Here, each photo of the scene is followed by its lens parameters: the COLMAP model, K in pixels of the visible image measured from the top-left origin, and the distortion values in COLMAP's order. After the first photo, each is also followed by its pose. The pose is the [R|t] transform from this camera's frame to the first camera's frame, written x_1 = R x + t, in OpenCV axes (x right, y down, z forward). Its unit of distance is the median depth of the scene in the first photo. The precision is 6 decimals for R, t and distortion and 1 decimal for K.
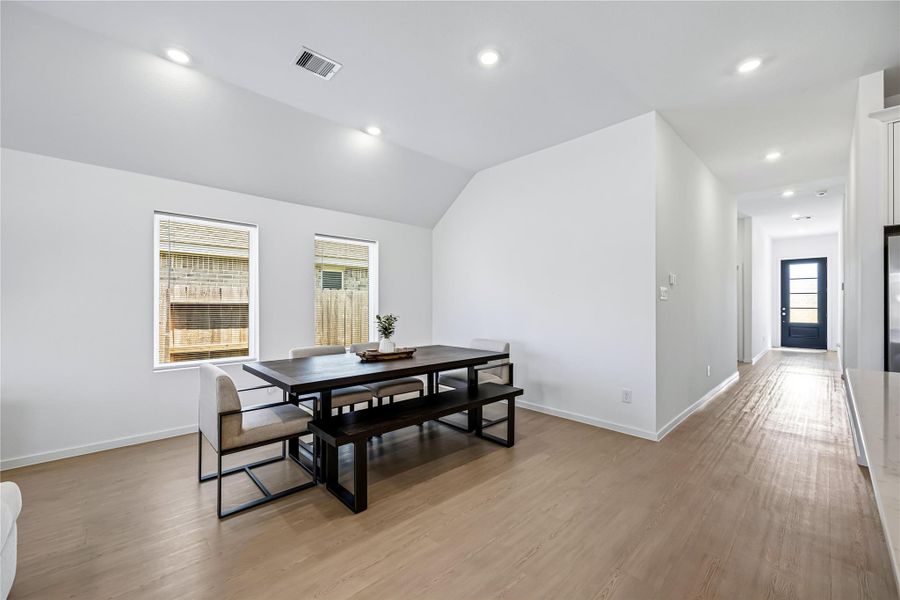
lens RADIAL K [[361.6, 0, 450.6], [0, 361.6, 302.8], [0, 0, 1]] dist [0.000818, 0.000197]
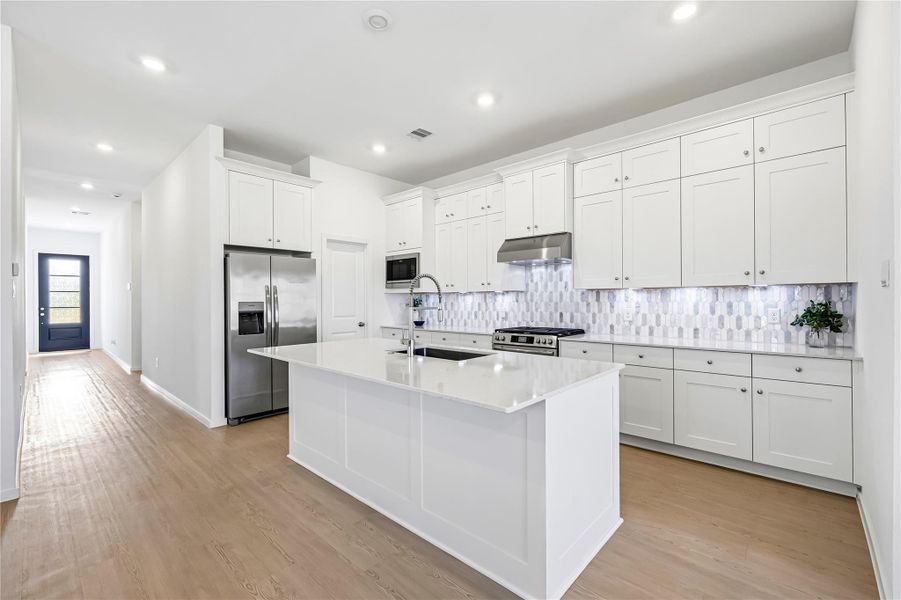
lens RADIAL K [[386.8, 0, 452.9], [0, 386.8, 297.6], [0, 0, 1]] dist [0.000454, -0.000009]
pose [[-0.065894, 0.004744, 0.997815, -0.162476], [0.006575, 0.999969, -0.004320, 0.000666], [-0.997805, 0.006276, -0.065923, 0.135654]]
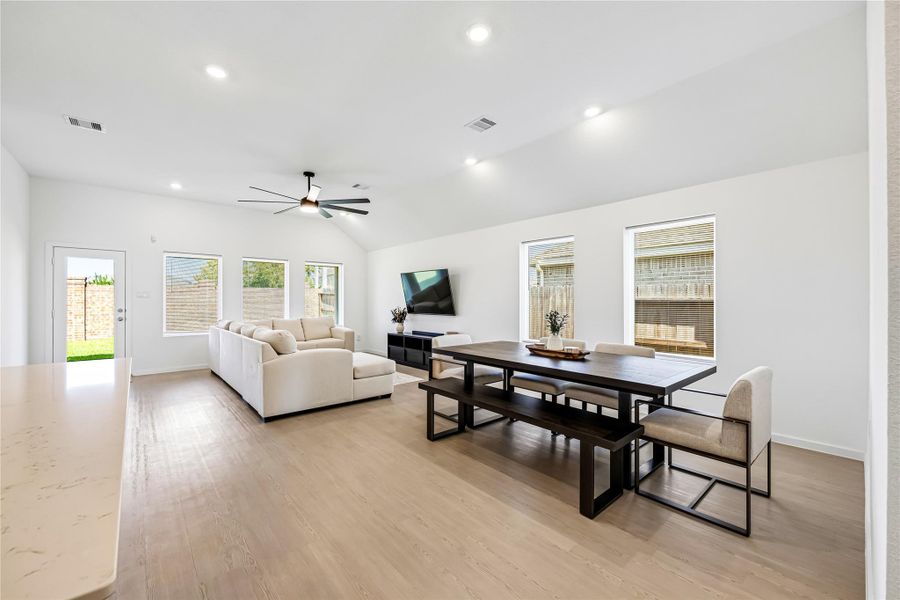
lens RADIAL K [[362.0, 0, 447.1], [0, 362.0, 298.9], [0, 0, 1]] dist [0.002010, 0.000070]
pose [[-0.048743, -0.004381, -0.998802, 0.547101], [-0.000429, 0.999990, -0.004366, 0.002852], [0.998811, 0.000216, -0.048745, 0.507519]]
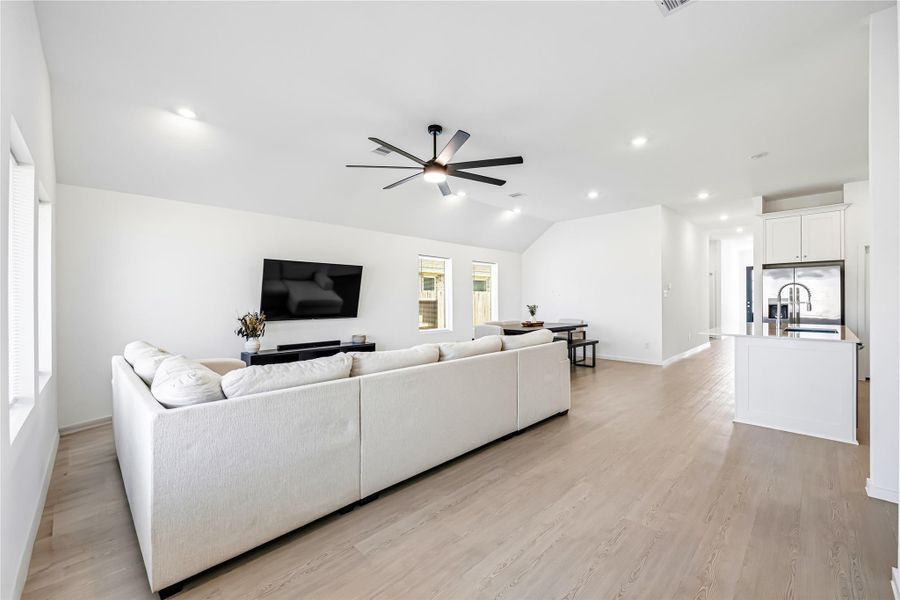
lens RADIAL K [[362.0, 0, 447.1], [0, 362.0, 298.9], [0, 0, 1]] dist [0.002010, 0.000070]
pose [[0.999930, -0.004156, 0.011096, -0.454327], [0.004169, 0.999991, -0.001223, 0.000012], [-0.011091, 0.001269, 0.999938, -0.702021]]
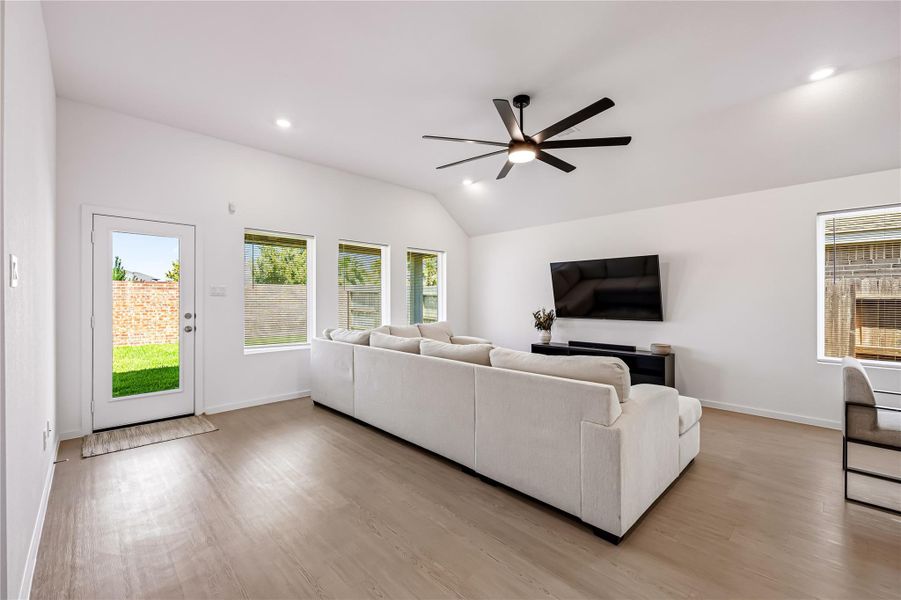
lens RADIAL K [[371.2, 0, 440.7], [0, 371.2, 298.6], [0, 0, 1]] dist [-0.001265, -0.000138]
pose [[0.003442, -0.002689, -0.999990, 0.200366], [0.000324, 0.999996, -0.002688, 0.002038], [0.999994, -0.000315, 0.003443, -0.089076]]
